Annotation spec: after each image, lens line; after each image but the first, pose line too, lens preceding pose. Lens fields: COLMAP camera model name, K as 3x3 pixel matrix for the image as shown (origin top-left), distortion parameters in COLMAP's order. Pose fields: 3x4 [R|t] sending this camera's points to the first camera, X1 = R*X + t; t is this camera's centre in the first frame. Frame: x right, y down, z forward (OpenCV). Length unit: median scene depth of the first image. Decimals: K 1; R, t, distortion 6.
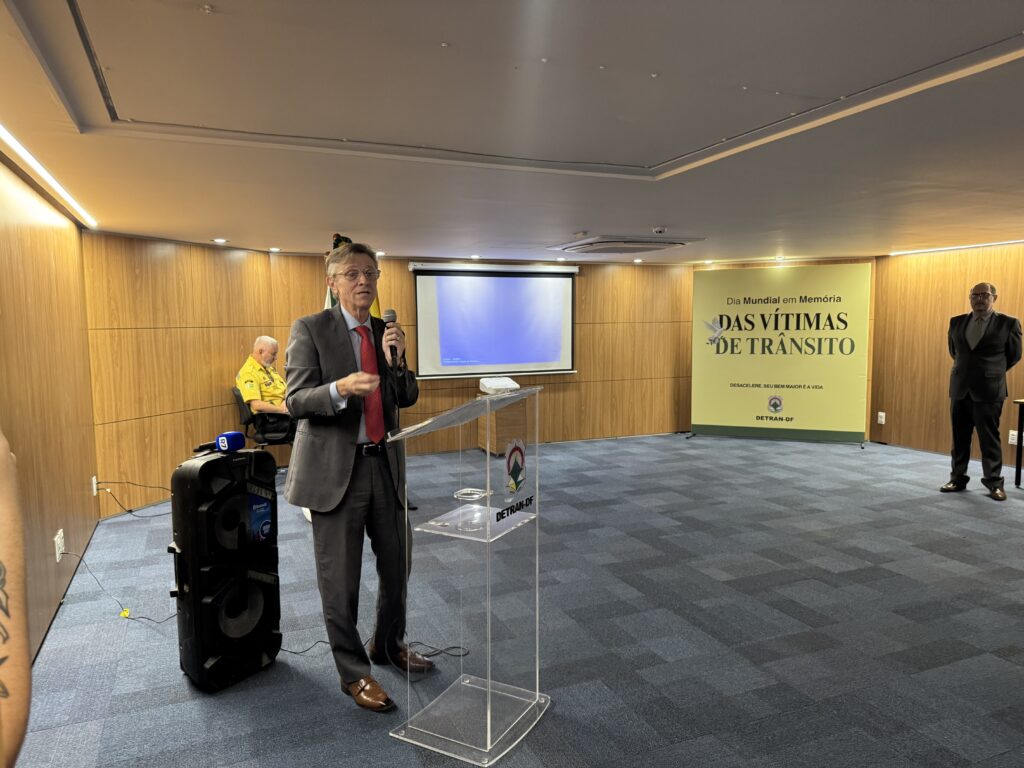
lens RADIAL K [[723.1, 0, 508.3], [0, 723.1, 388.6], [0, 0, 1]] dist [0.188924, -0.379566]
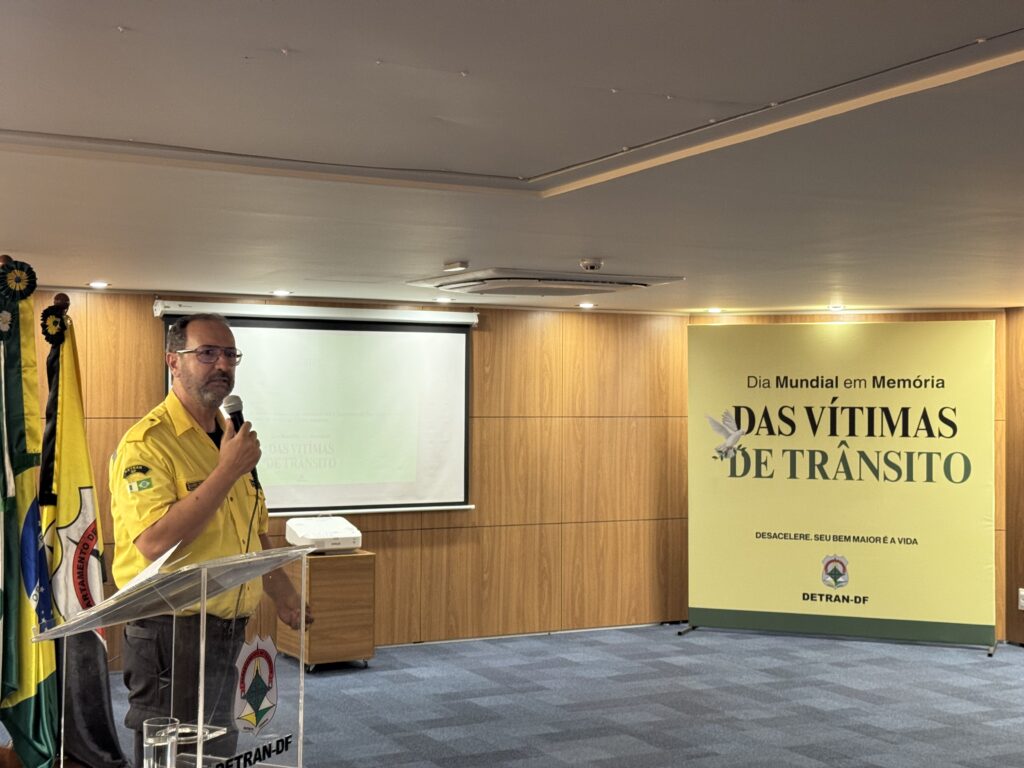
lens RADIAL K [[1446.3, 0, 514.1], [0, 1446.3, 394.1], [0, 0, 1]] dist [0.183913, -0.299481]
pose [[0.996554, 0.015587, 0.081465, 0.036667], [-0.007792, 0.995433, -0.095142, -0.005082], [-0.082576, 0.094179, 0.992125, -0.069563]]
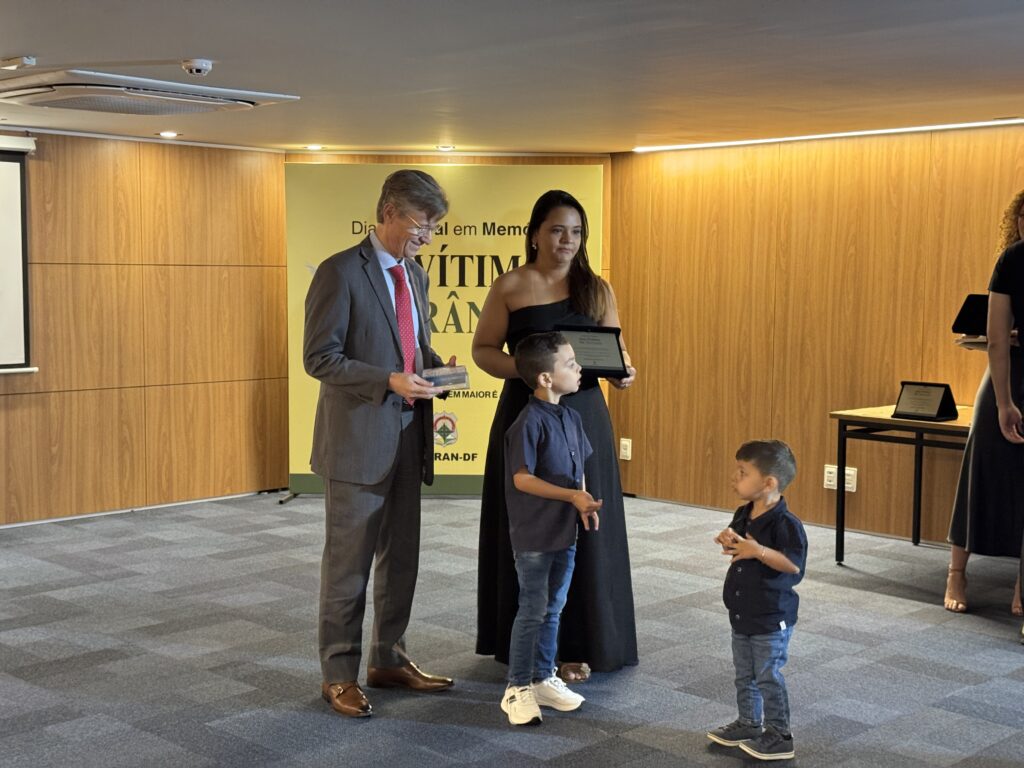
lens RADIAL K [[1446.3, 0, 514.1], [0, 1446.3, 394.1], [0, 0, 1]] dist [0.183913, -0.299481]
pose [[0.925988, -0.017039, 0.377168, 0.023862], [0.018761, 0.999824, -0.000894, -0.001663], [-0.377086, 0.007904, 0.926144, 0.036225]]
